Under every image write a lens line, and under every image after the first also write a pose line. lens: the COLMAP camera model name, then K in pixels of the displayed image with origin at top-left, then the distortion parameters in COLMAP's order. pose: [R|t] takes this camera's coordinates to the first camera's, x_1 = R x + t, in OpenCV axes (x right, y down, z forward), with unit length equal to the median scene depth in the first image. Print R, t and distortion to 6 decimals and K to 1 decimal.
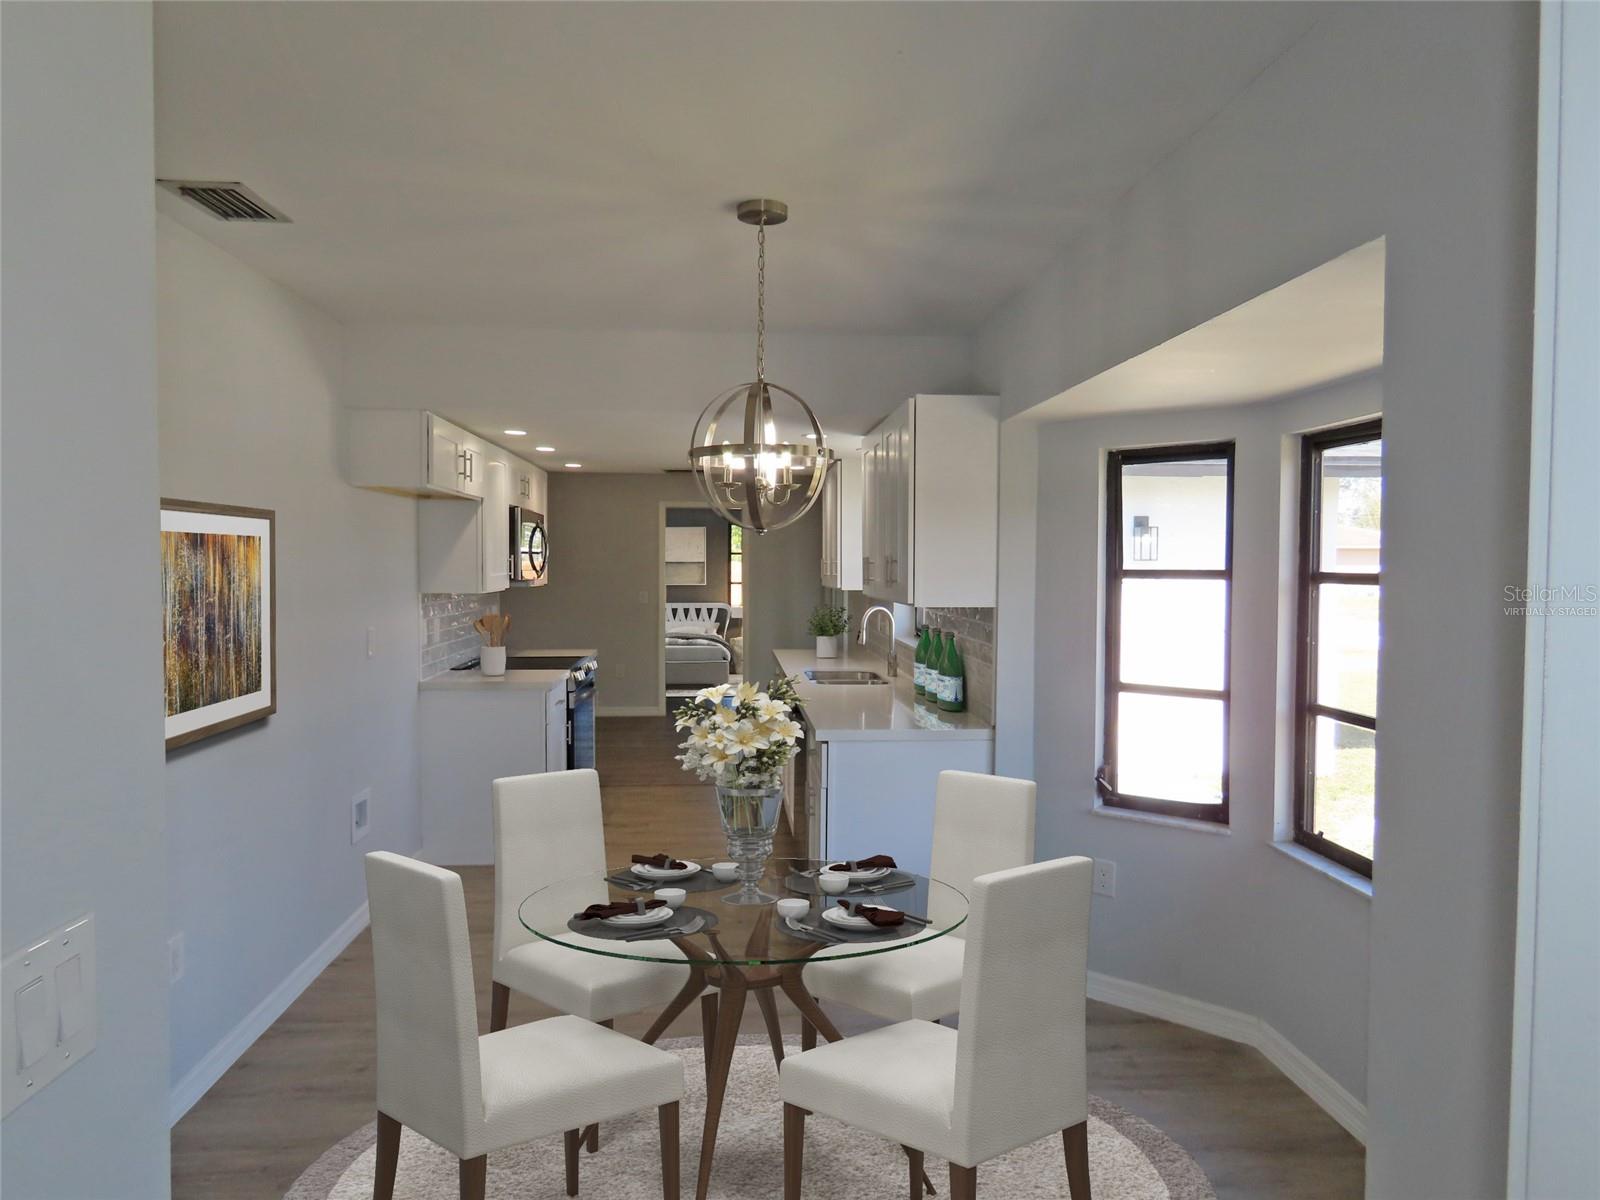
lens RADIAL K [[1005.3, 0, 800.0], [0, 1005.3, 600.0], [0, 0, 1]] dist [-0.006133, -0.001744]
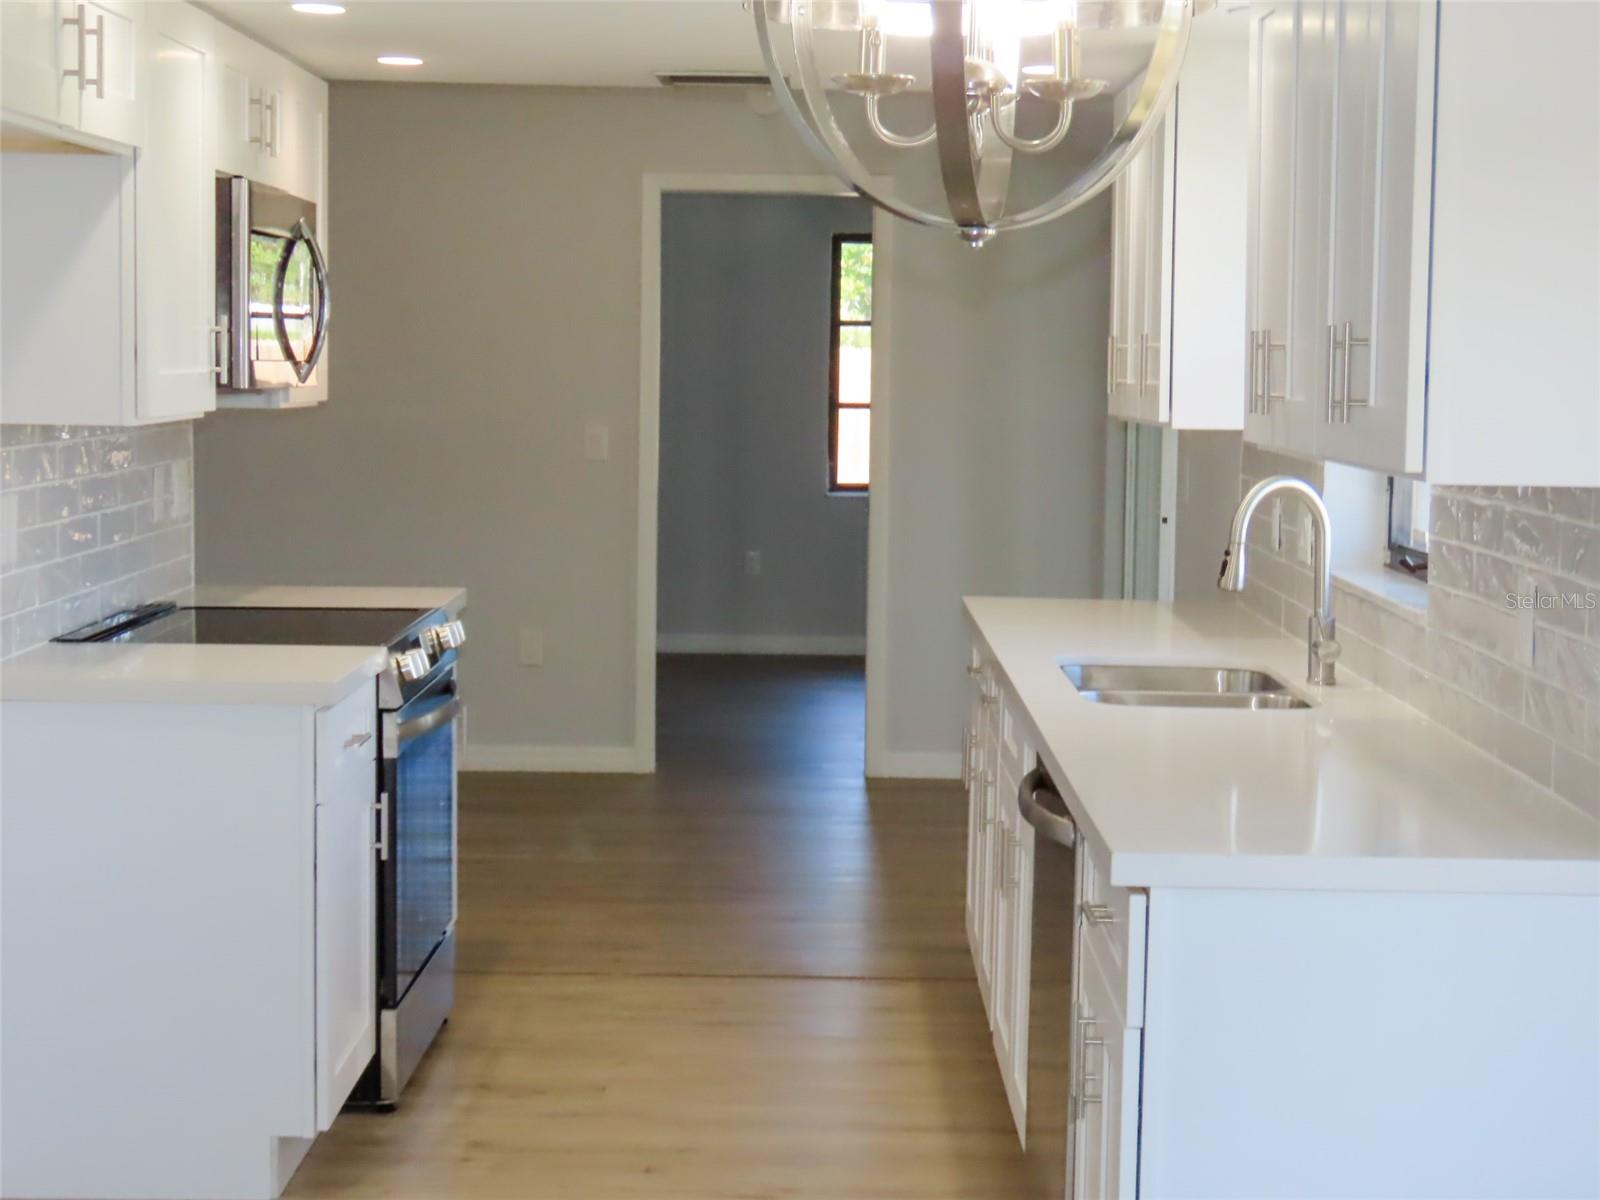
lens RADIAL K [[2435.1, 0, 800.0], [0, 2435.1, 600.0], [0, 0, 1]] dist [-0.001802, 0.019182]
pose [[0.997425, 0.017051, -0.069662, -0.026697], [-0.012803, 0.998057, 0.060974, -0.000543], [0.070566, -0.059925, 0.995705, 0.168212]]
